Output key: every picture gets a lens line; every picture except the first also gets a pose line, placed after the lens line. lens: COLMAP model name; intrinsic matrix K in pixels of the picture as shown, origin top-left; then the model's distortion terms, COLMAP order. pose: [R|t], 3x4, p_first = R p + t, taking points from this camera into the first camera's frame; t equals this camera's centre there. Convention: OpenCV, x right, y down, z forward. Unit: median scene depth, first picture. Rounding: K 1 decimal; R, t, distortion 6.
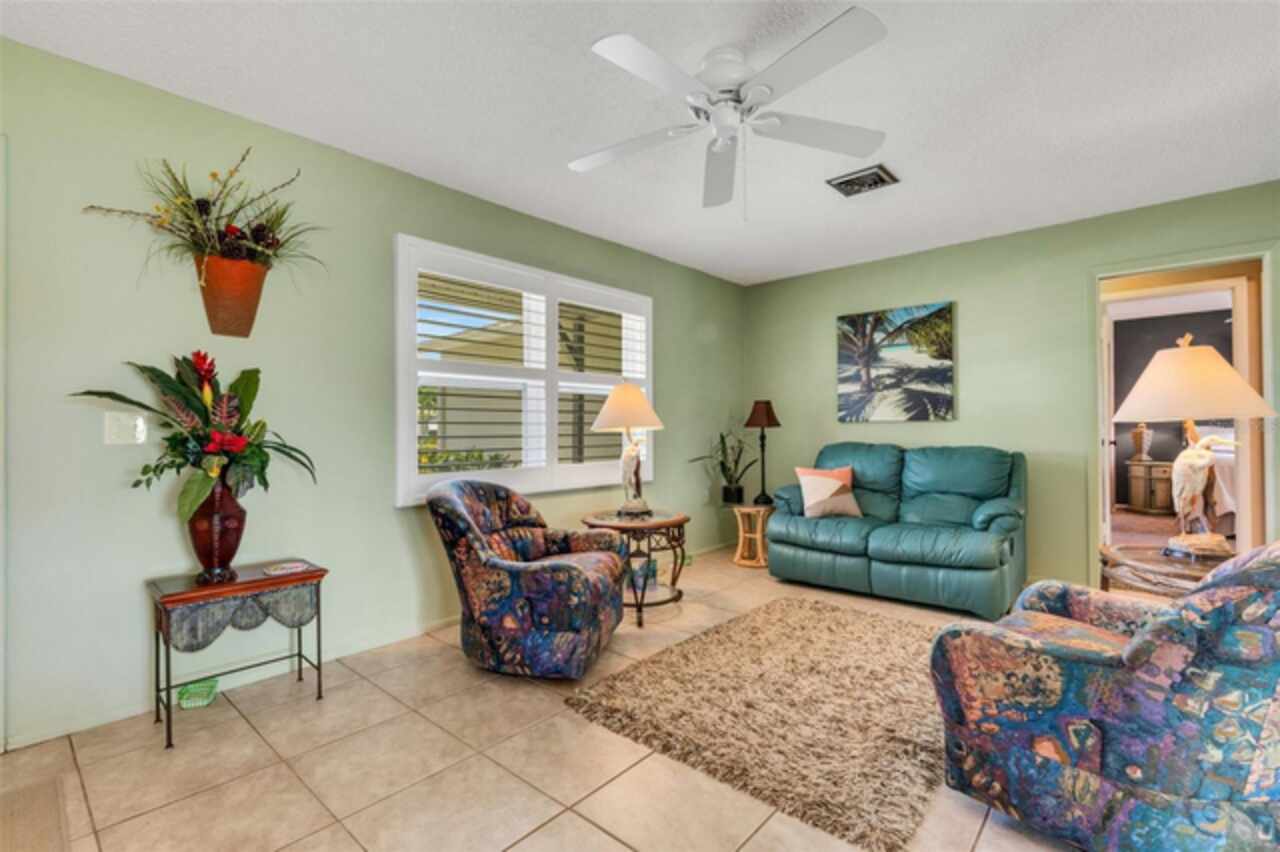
lens RADIAL K [[582.3, 0, 645.3], [0, 582.3, 425.7], [0, 0, 1]] dist [-0.002494, 0.000071]
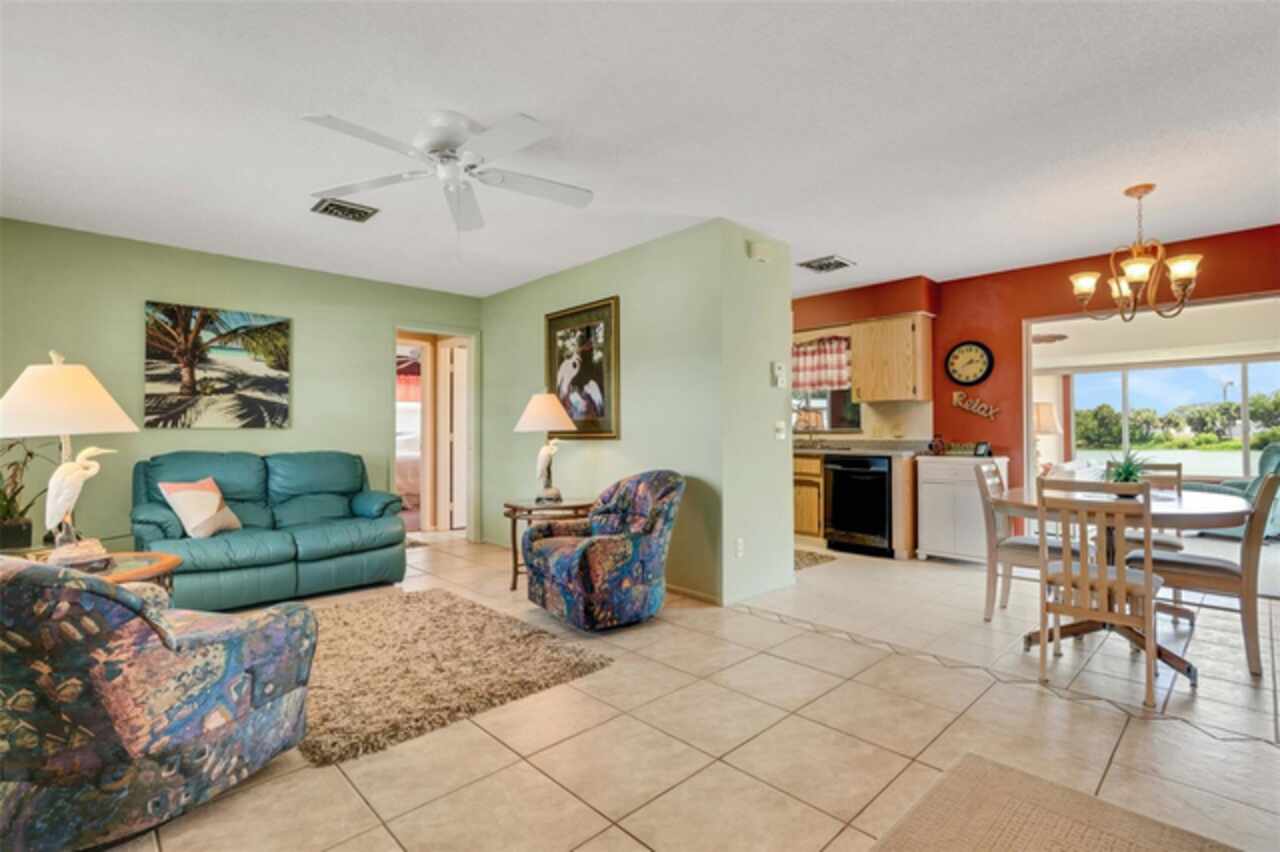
lens RADIAL K [[582.3, 0, 645.3], [0, 582.3, 425.7], [0, 0, 1]] dist [-0.002494, 0.000071]
pose [[0.080771, 0.019392, 0.996544, -0.484521], [-0.003762, 0.999810, -0.019150, 0.004293], [-0.996726, -0.002202, 0.080828, 0.249689]]
